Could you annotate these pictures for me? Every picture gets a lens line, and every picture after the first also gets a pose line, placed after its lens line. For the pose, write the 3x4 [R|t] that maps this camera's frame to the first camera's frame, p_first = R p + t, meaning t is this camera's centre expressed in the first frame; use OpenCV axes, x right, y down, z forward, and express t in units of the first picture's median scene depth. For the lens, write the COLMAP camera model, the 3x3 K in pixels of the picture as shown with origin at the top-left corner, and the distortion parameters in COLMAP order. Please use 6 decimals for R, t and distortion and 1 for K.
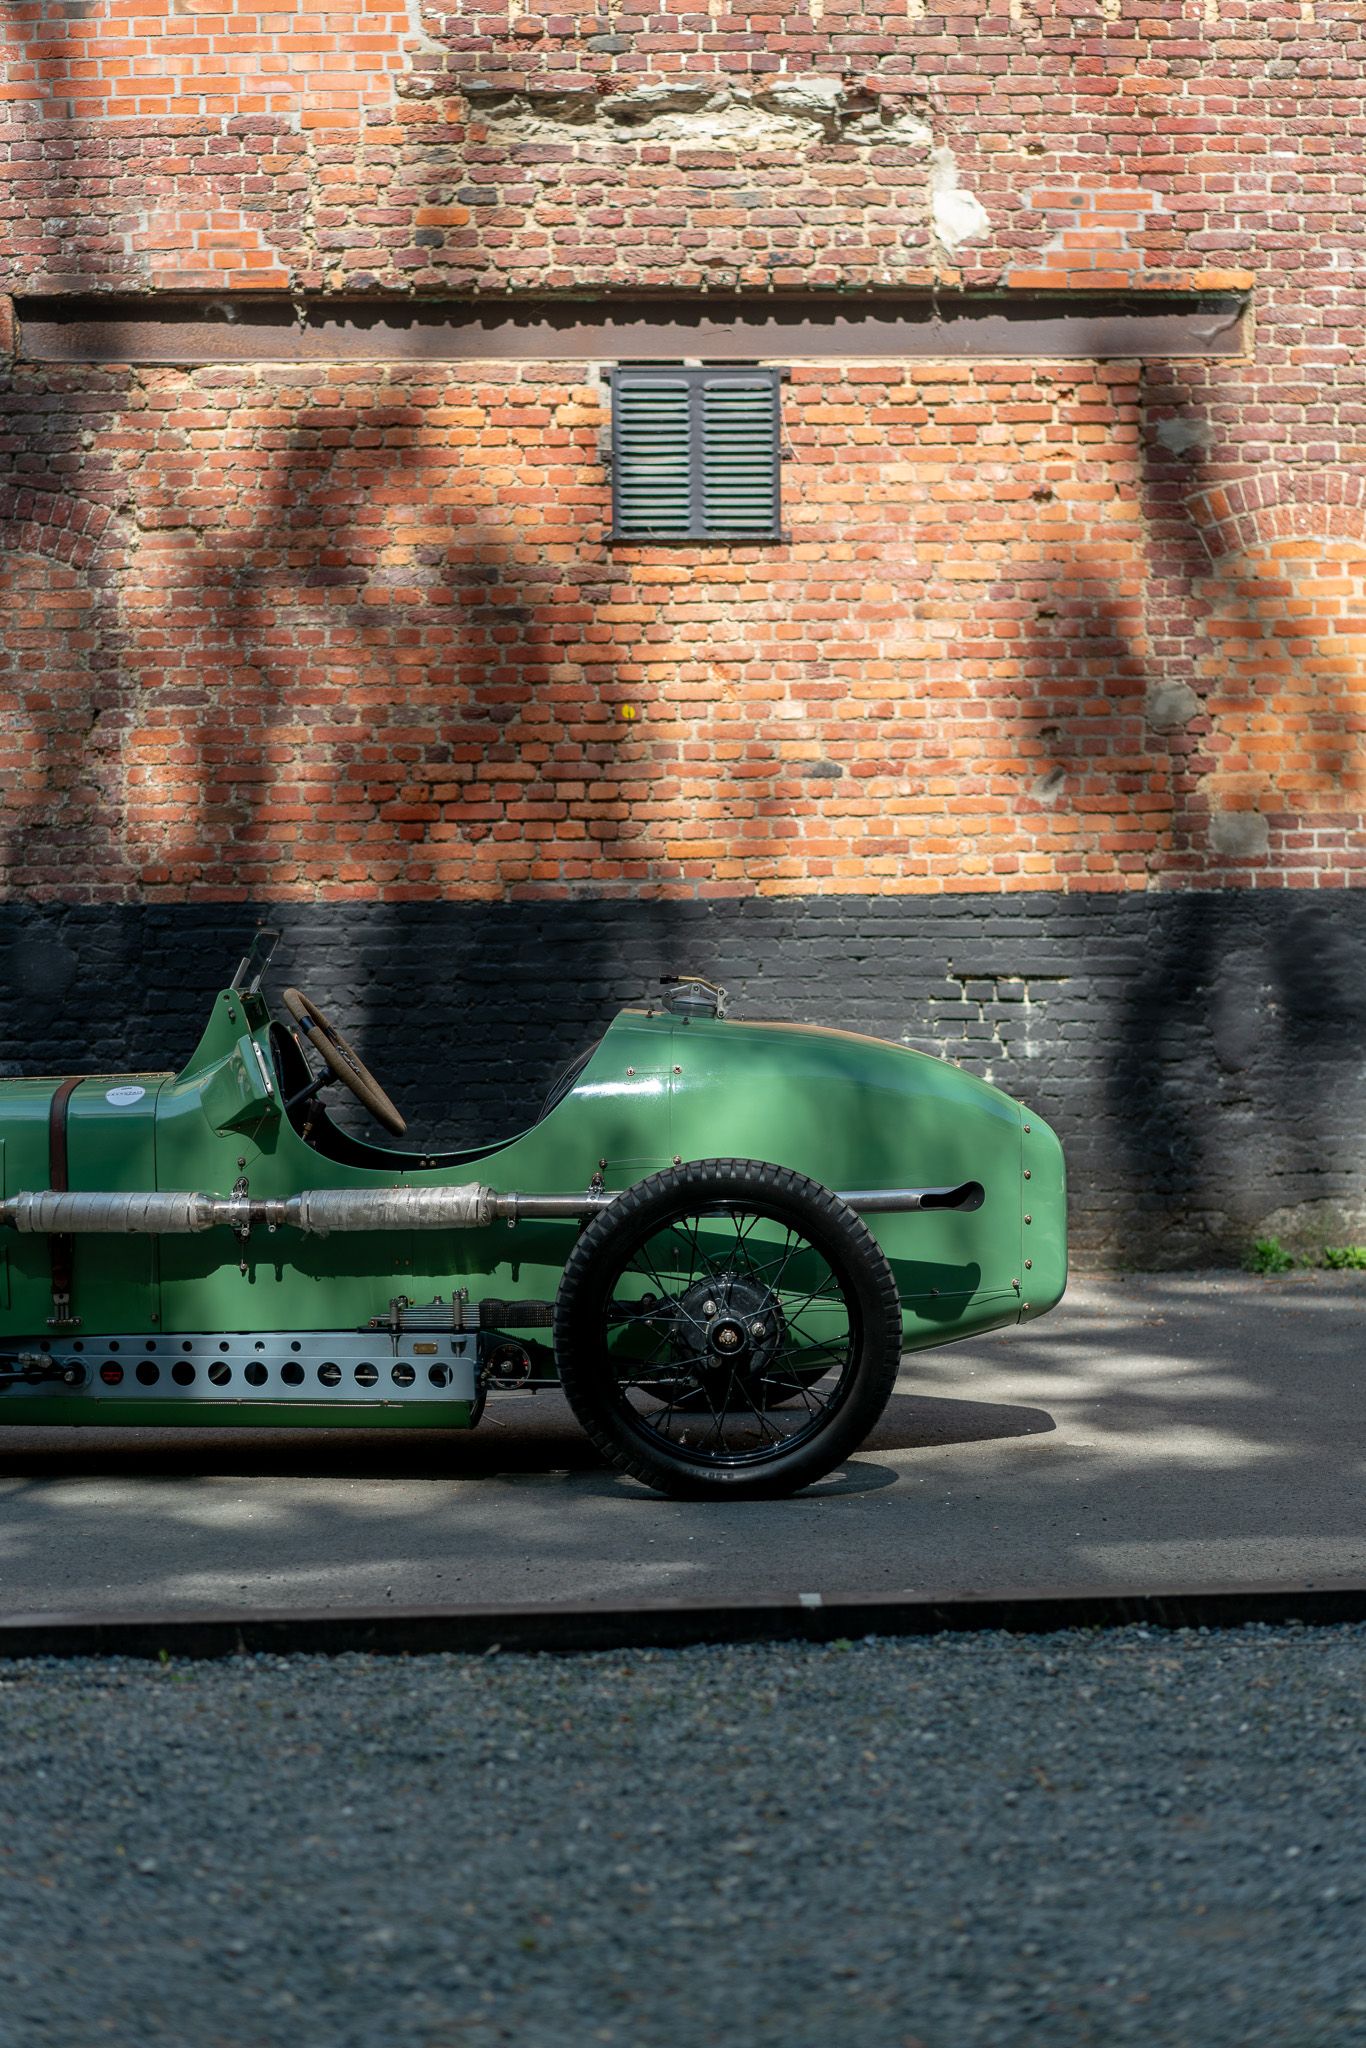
lens RADIAL K [[3166.7, 0, 691.0], [0, 3166.7, 1025.6], [0, 0, 1]] dist [-0.015172, 0.000000]
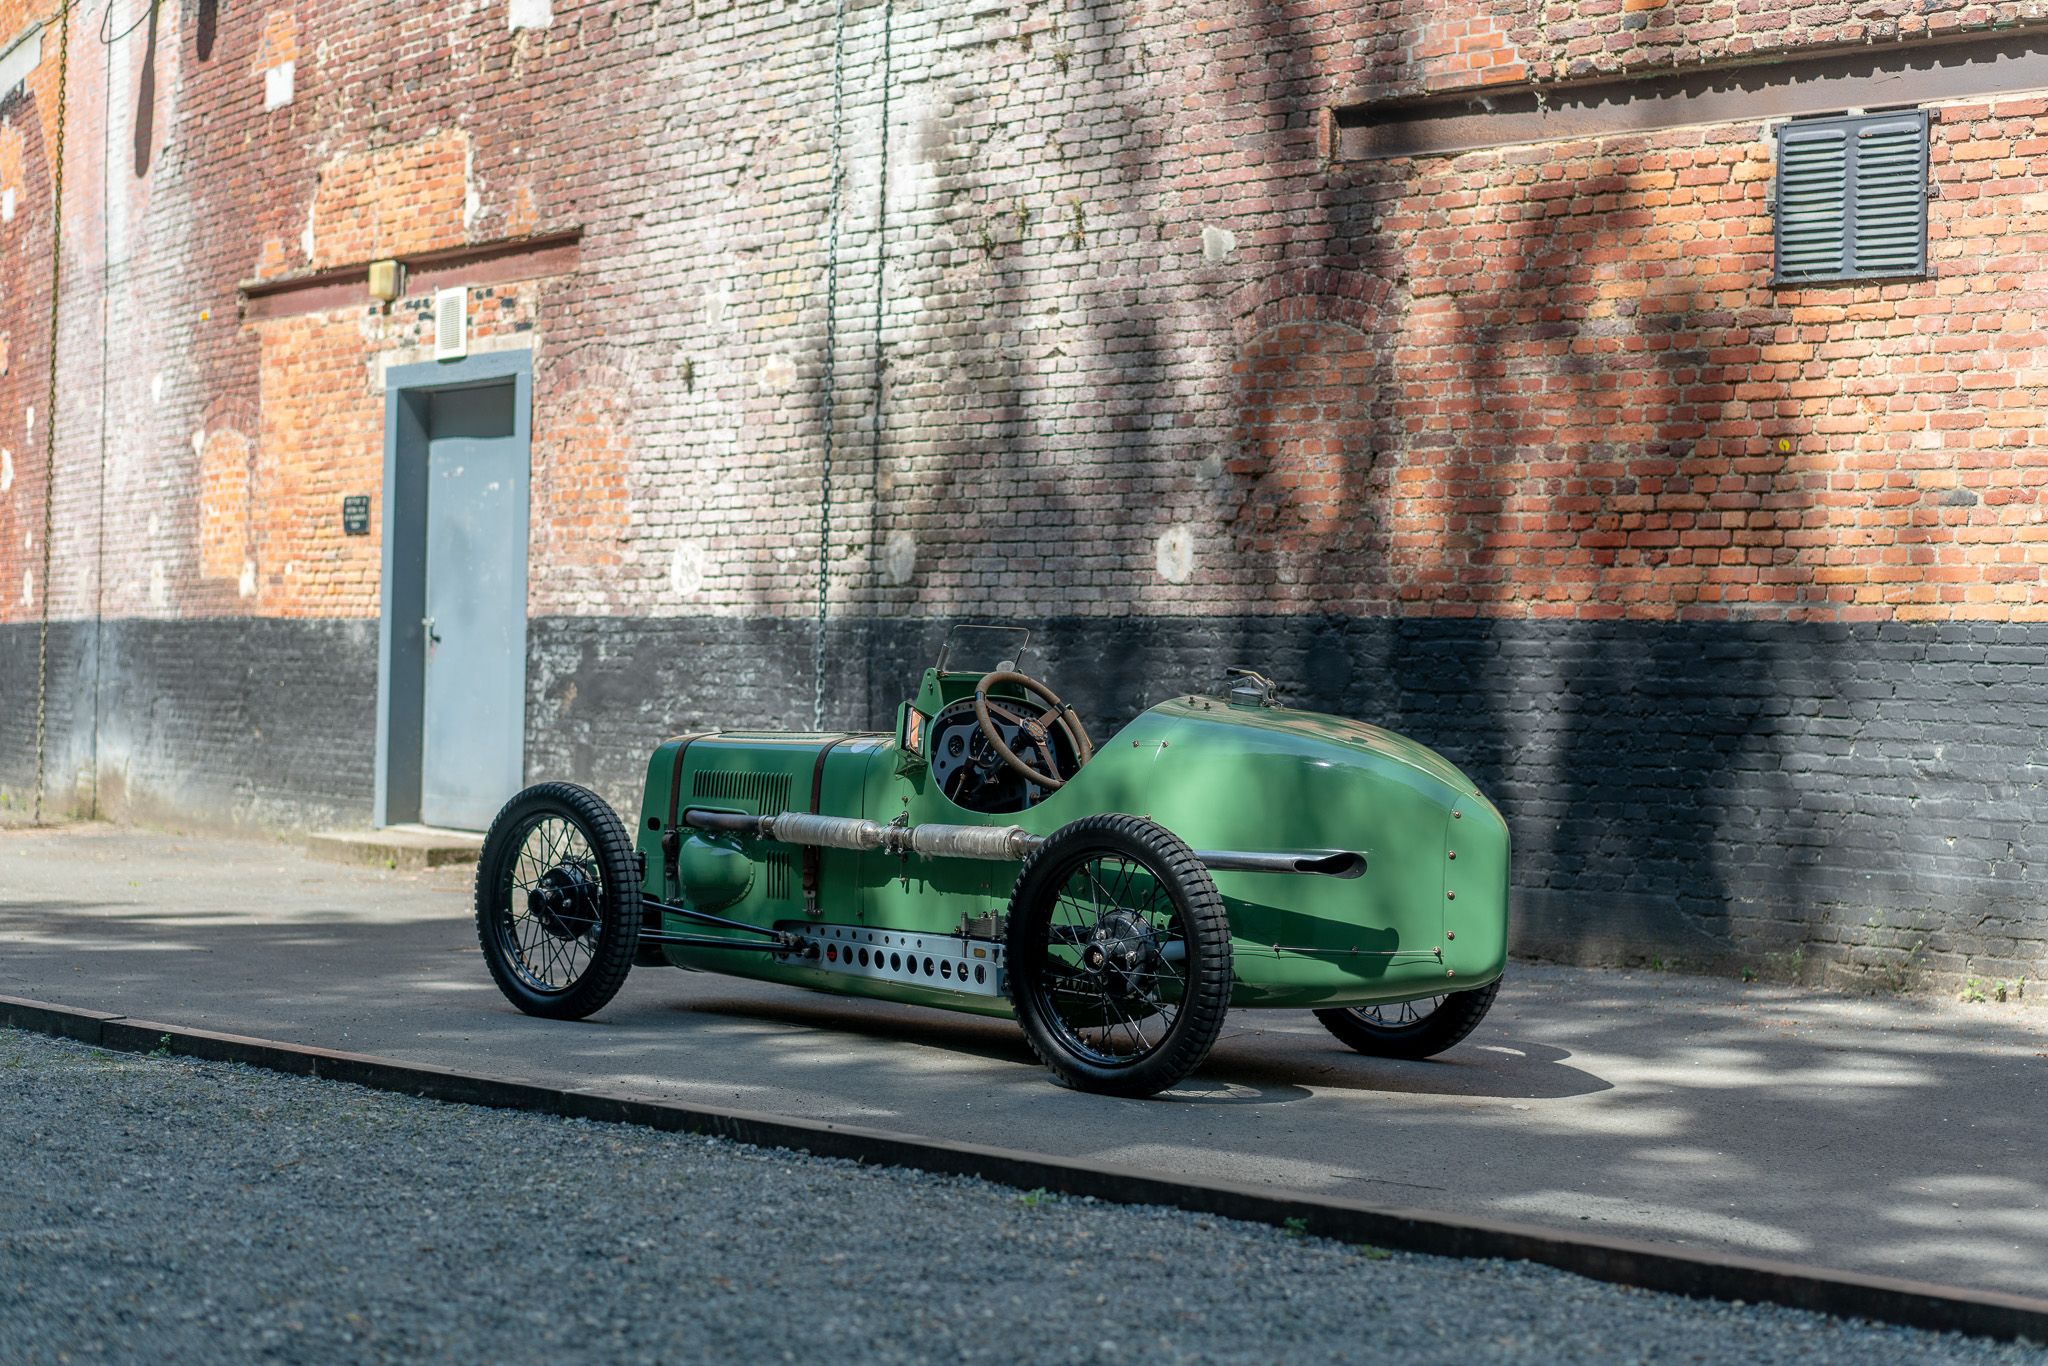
lens RADIAL K [[3166.7, 0, 1026.9], [0, 3166.7, 696.0], [0, 0, 1]] dist [-0.015172, 0.000000]
pose [[0.732606, 0.034147, -0.679796, 0.520246], [-0.050284, 0.998727, -0.004023, 0.002067], [0.678793, 0.037130, 0.733390, 0.051465]]
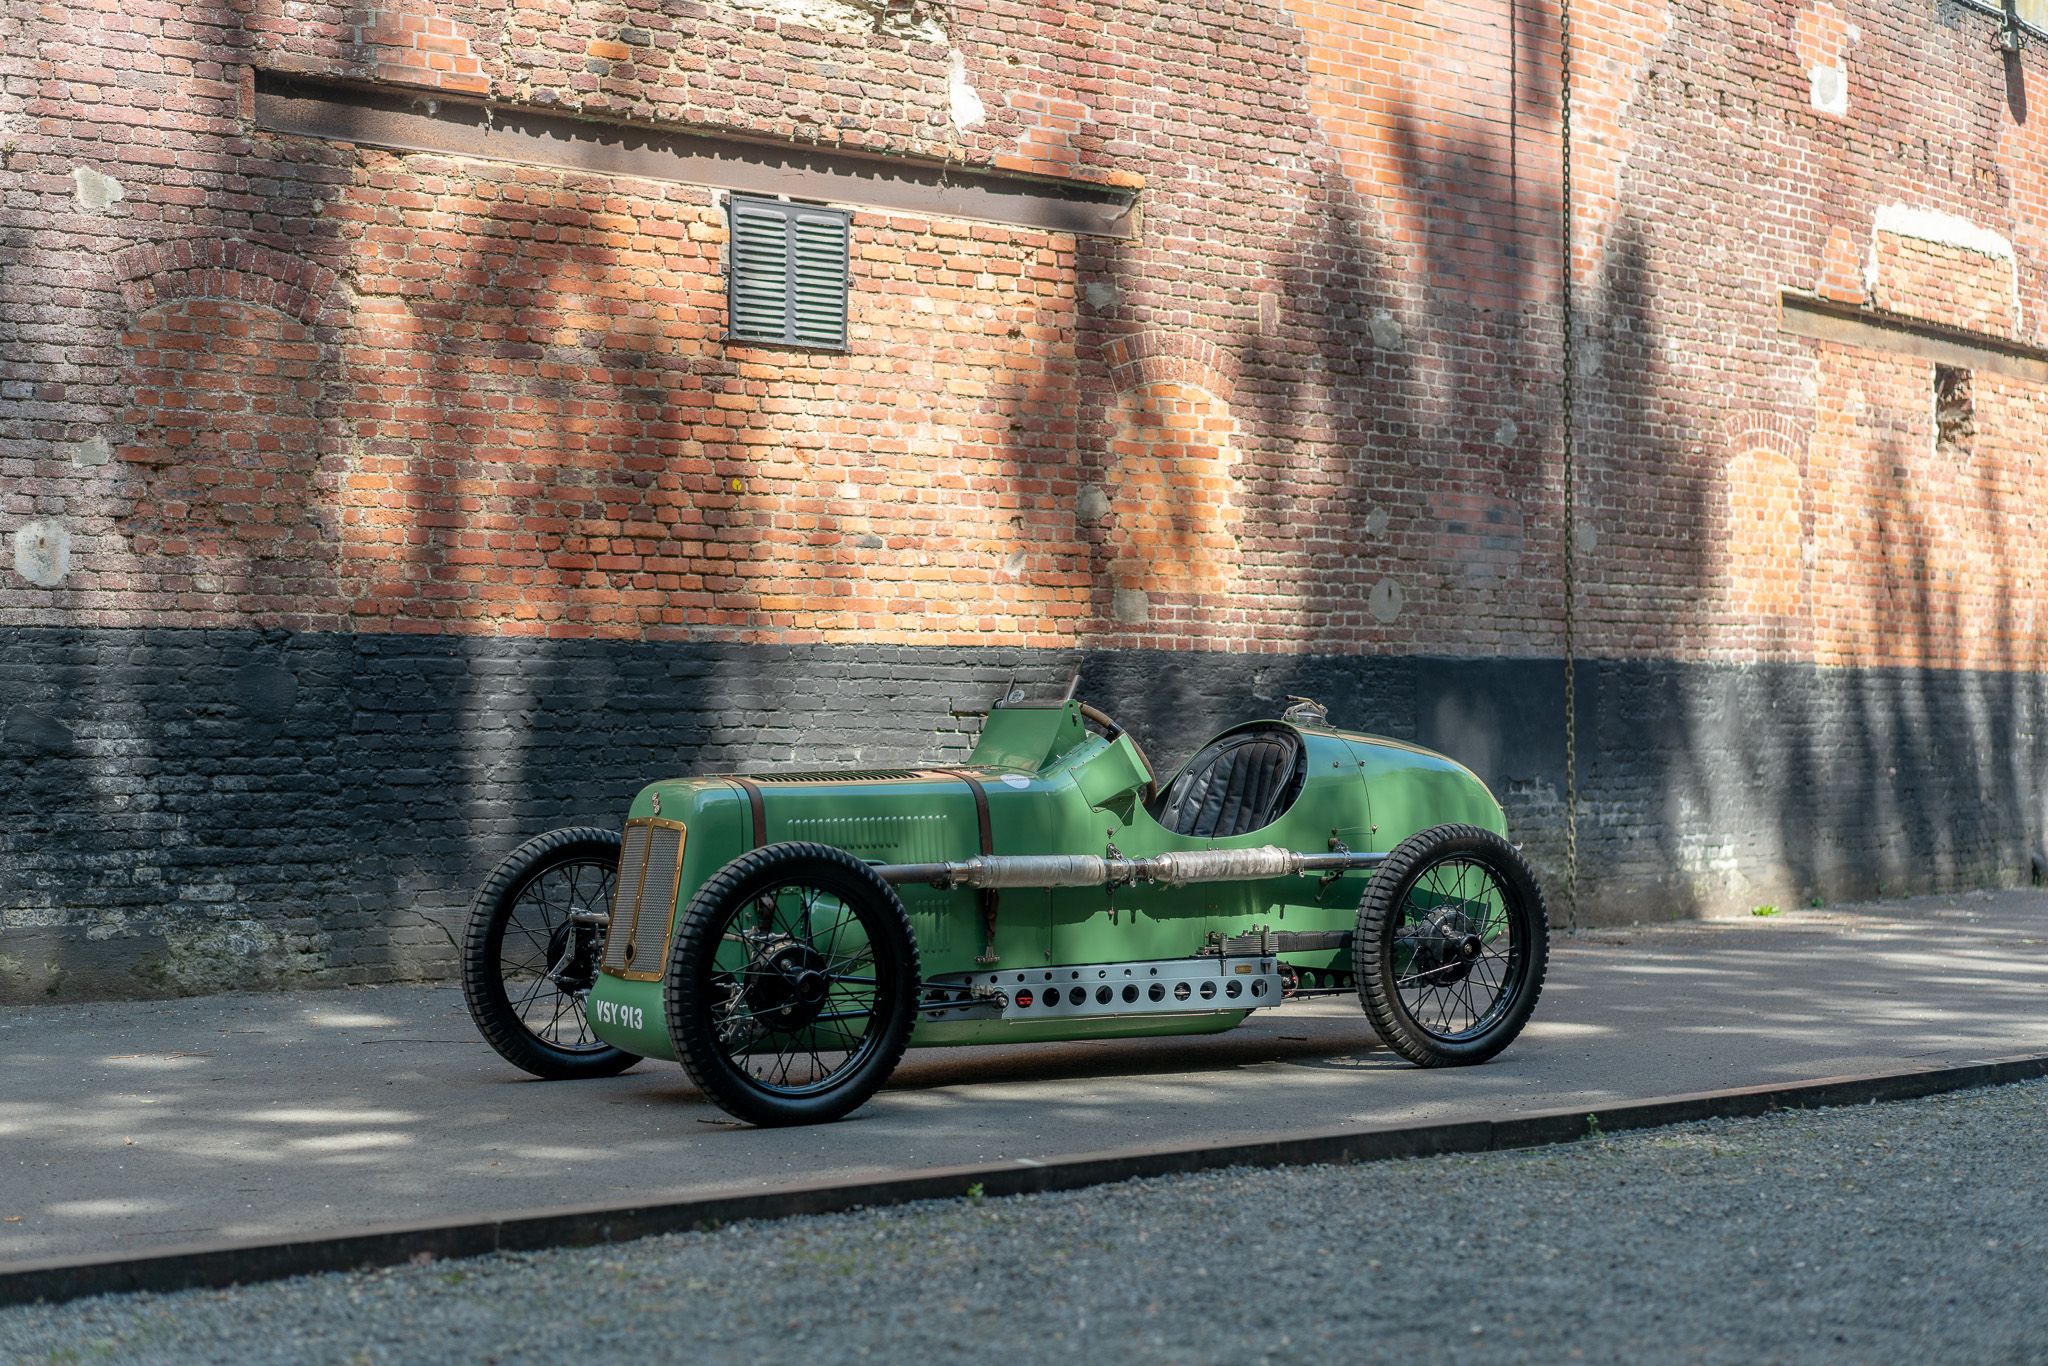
lens RADIAL K [[3166.7, 0, 1034.2], [0, 3166.7, 684.1], [0, 0, 1]] dist [-0.015172, 0.000000]
pose [[0.815356, 0.023271, 0.578493, -0.614839], [0.000106, 0.999186, -0.040343, 0.023412], [-0.578961, 0.032955, 0.814689, -0.028528]]
